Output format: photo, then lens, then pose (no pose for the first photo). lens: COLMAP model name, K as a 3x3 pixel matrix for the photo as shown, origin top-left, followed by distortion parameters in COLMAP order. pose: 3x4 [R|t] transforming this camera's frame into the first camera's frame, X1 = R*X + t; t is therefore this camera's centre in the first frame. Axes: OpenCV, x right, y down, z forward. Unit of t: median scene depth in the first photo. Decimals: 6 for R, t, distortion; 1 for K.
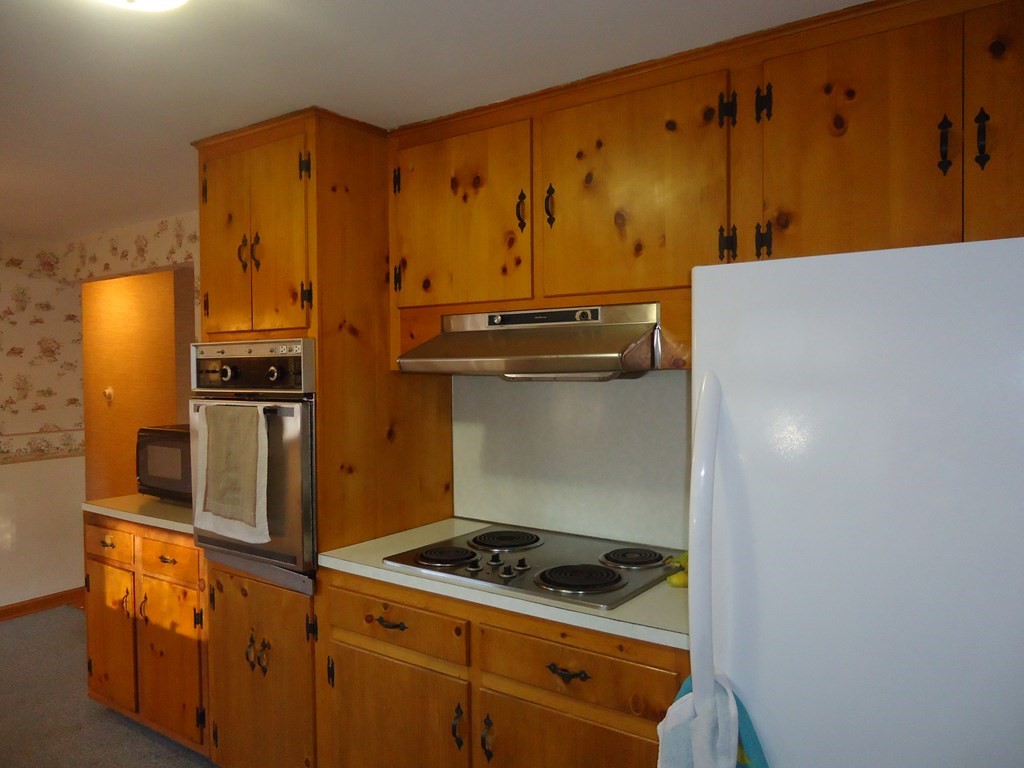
lens RADIAL K [[746.5, 0, 510.5], [0, 746.5, 385.9], [0, 0, 1]] dist [-0.008313, 0.004761]
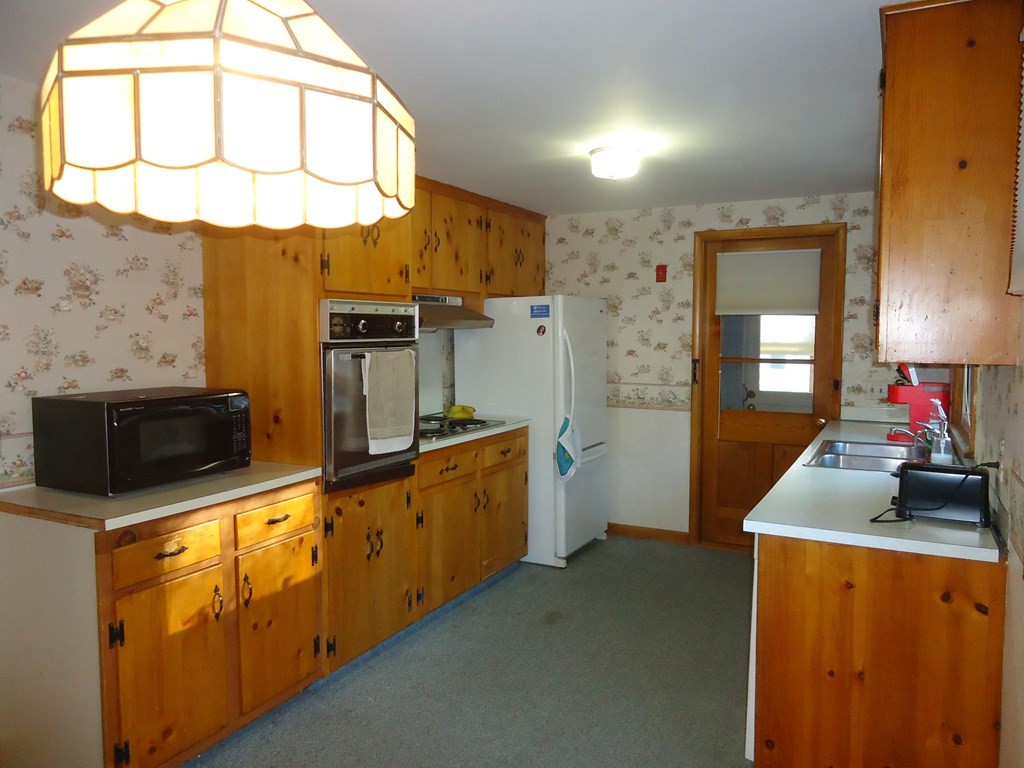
lens RADIAL K [[746.5, 0, 512.0], [0, 746.5, 384.0], [0, 0, 1]] dist [-0.008313, 0.004761]
pose [[-0.152186, -0.064796, 0.986226, -1.612973], [0.024632, 0.997290, 0.069324, -0.001865], [-0.988045, 0.034842, -0.150177, 0.933110]]
